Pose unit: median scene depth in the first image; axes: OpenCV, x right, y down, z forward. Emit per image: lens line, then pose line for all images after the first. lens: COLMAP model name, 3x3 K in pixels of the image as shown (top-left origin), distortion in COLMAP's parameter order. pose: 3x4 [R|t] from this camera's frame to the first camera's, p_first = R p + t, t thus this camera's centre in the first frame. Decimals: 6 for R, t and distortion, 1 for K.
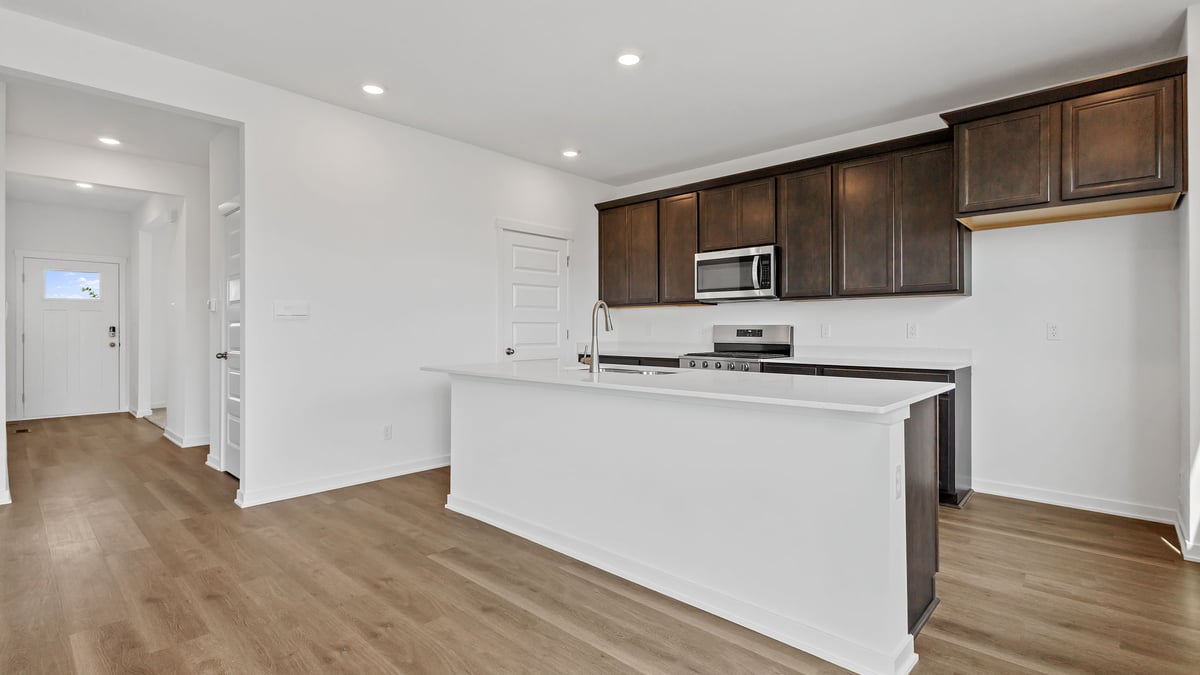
lens RADIAL K [[550.2, 0, 602.3], [0, 550.2, 331.4], [0, 0, 1]] dist [0.005198, -0.001667]
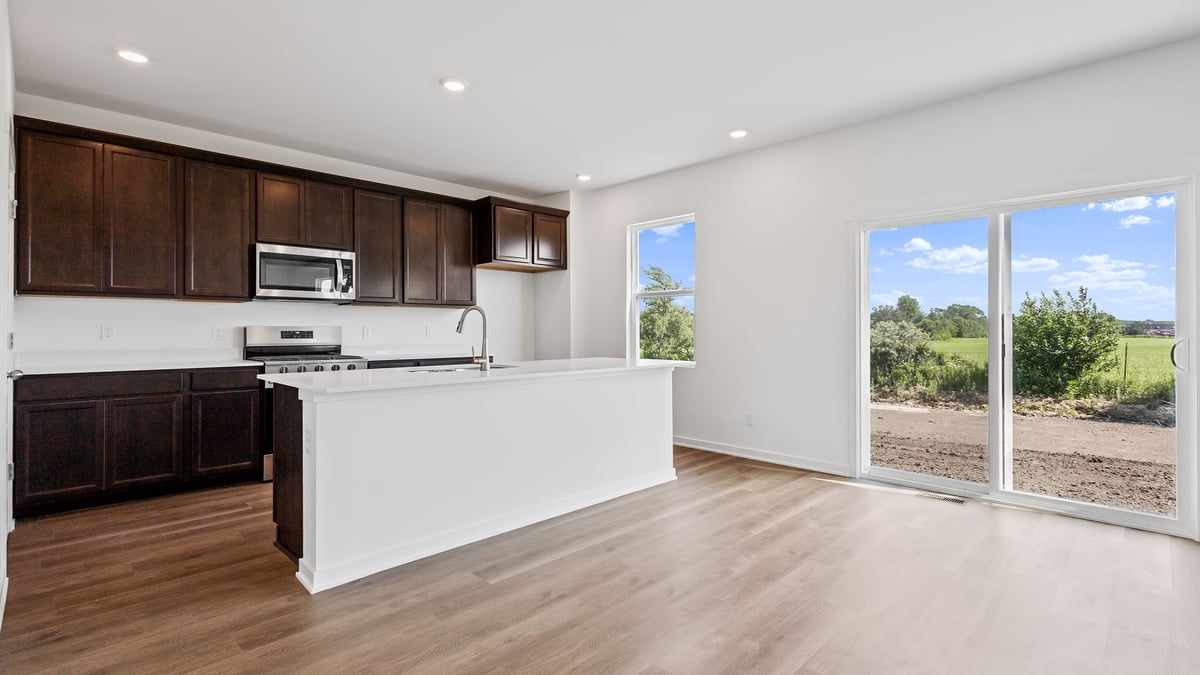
lens RADIAL K [[550.2, 0, 600.4], [0, 550.2, 325.6], [0, 0, 1]] dist [0.005198, -0.001667]
pose [[0.041102, 0.007189, 0.999129, -0.892244], [0.002545, 0.999970, -0.007300, -0.005986], [-0.999152, 0.002843, 0.041083, 0.574132]]
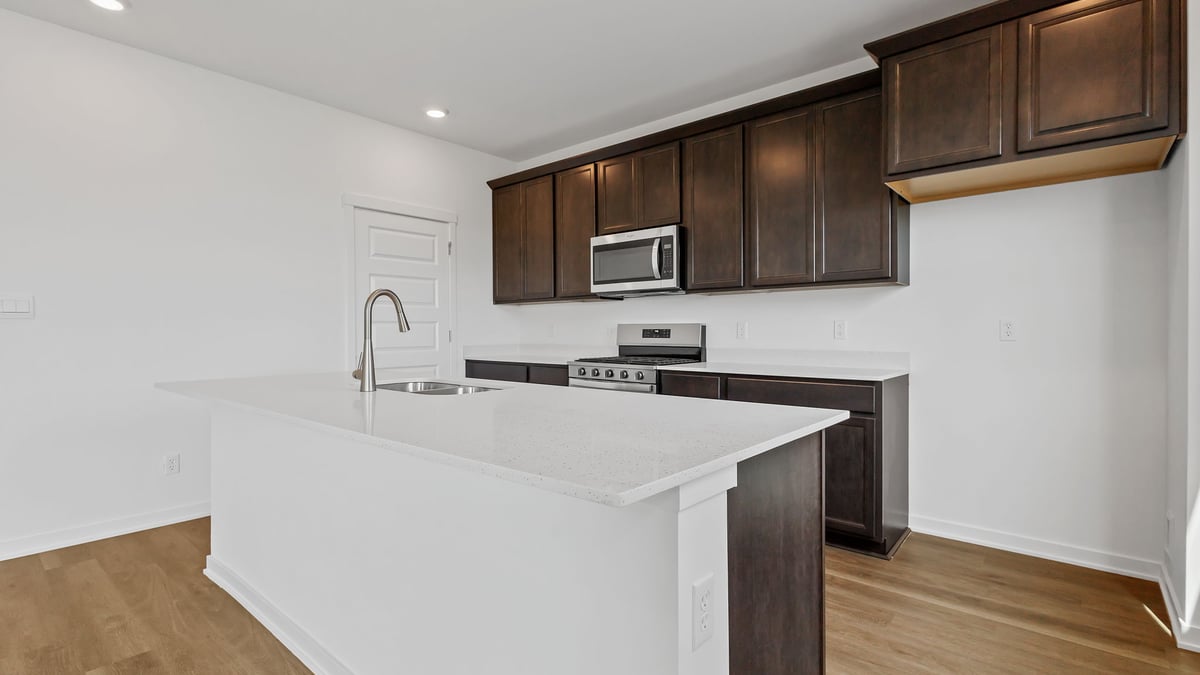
lens RADIAL K [[550.2, 0, 602.6], [0, 550.2, 339.1], [0, 0, 1]] dist [0.005198, -0.001667]
pose [[0.999252, -0.005006, 0.038341, 0.205590], [0.004496, 0.999900, 0.013382, 0.000066], [-0.038405, -0.013199, 0.999175, 0.231904]]
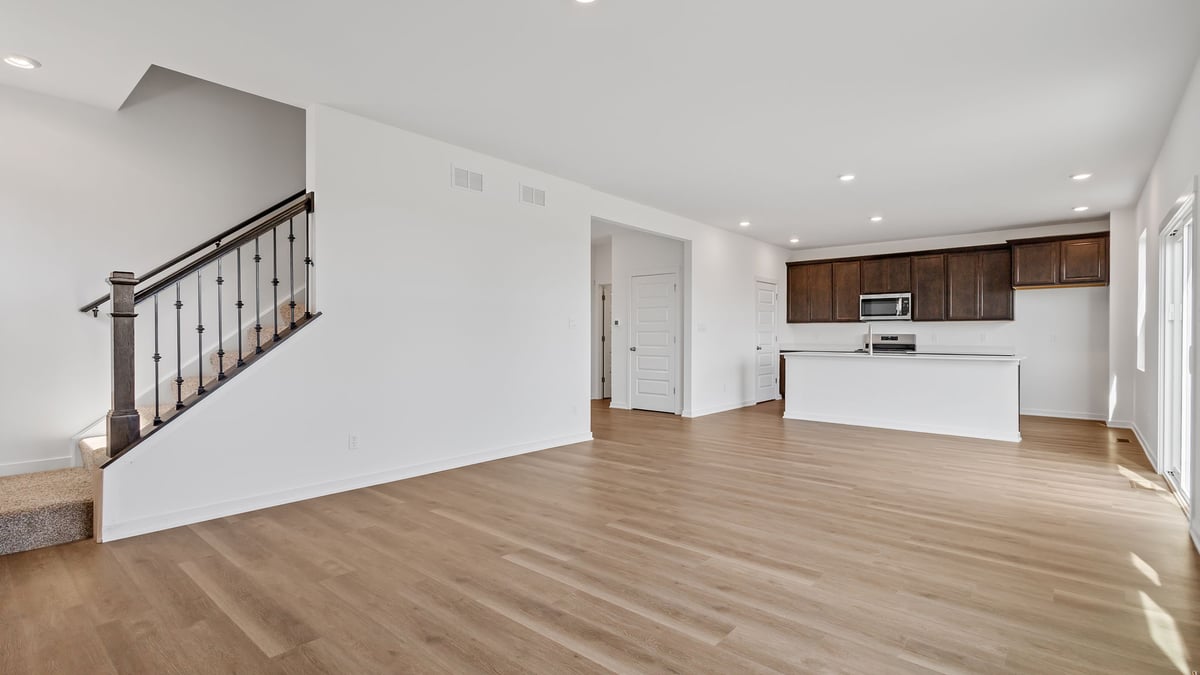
lens RADIAL K [[550.2, 0, 596.4], [0, 550.2, 339.4], [0, 0, 1]] dist [0.005198, -0.001667]
pose [[0.999507, 0.002529, 0.031311, -1.034352], [-0.002714, 0.999979, 0.005861, -0.001752], [-0.031295, -0.005943, 0.999493, -1.097774]]
